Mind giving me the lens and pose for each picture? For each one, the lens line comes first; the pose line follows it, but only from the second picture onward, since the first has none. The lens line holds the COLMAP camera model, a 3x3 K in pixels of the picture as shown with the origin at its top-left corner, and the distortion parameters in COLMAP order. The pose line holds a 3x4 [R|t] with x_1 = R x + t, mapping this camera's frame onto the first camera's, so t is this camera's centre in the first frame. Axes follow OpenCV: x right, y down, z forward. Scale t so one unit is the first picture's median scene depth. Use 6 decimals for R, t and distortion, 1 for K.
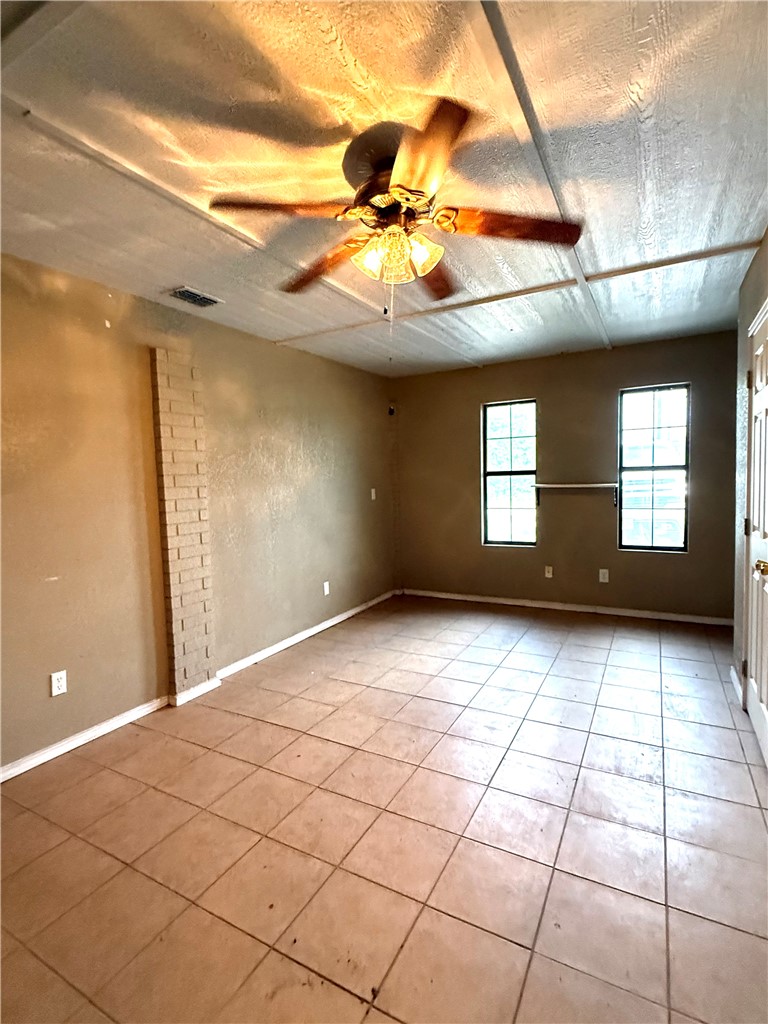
lens RADIAL K [[490.2, 0, 384.1], [0, 490.2, 511.0], [0, 0, 1]] dist [-0.000536, -0.000458]
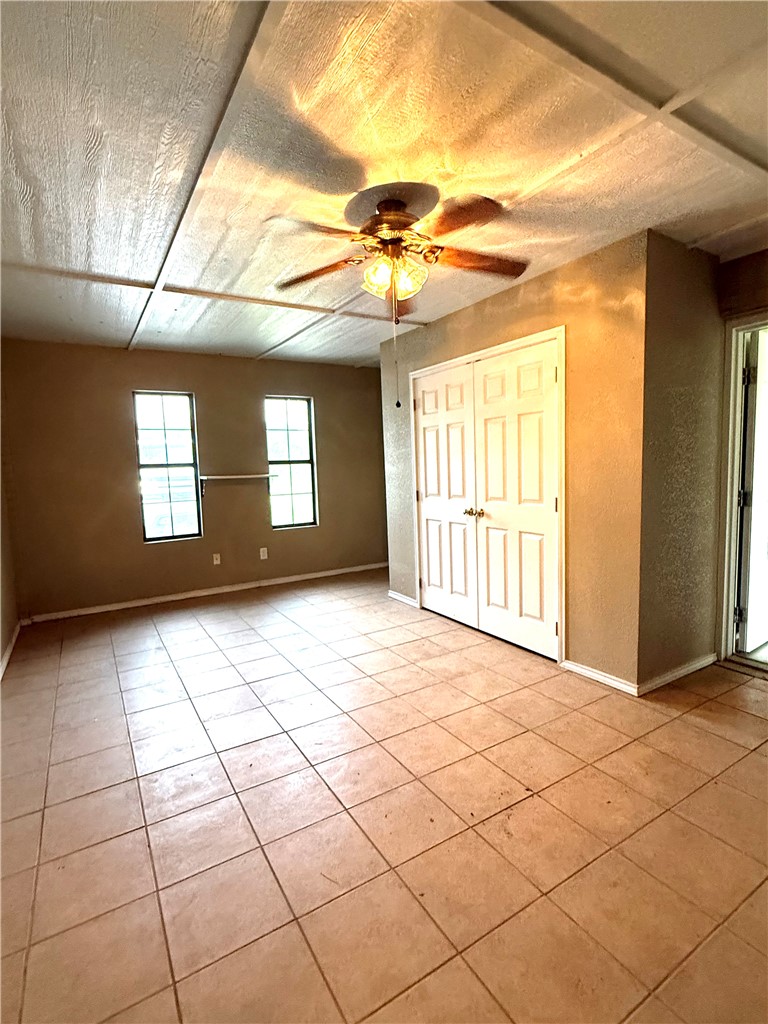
lens RADIAL K [[490.2, 0, 384.1], [0, 490.2, 511.0], [0, 0, 1]] dist [-0.000536, -0.000458]
pose [[0.504263, -0.072744, 0.860481, -0.418575], [0.072865, 0.996476, 0.041540, 0.003718], [-0.860471, 0.041752, 0.507787, 0.158268]]
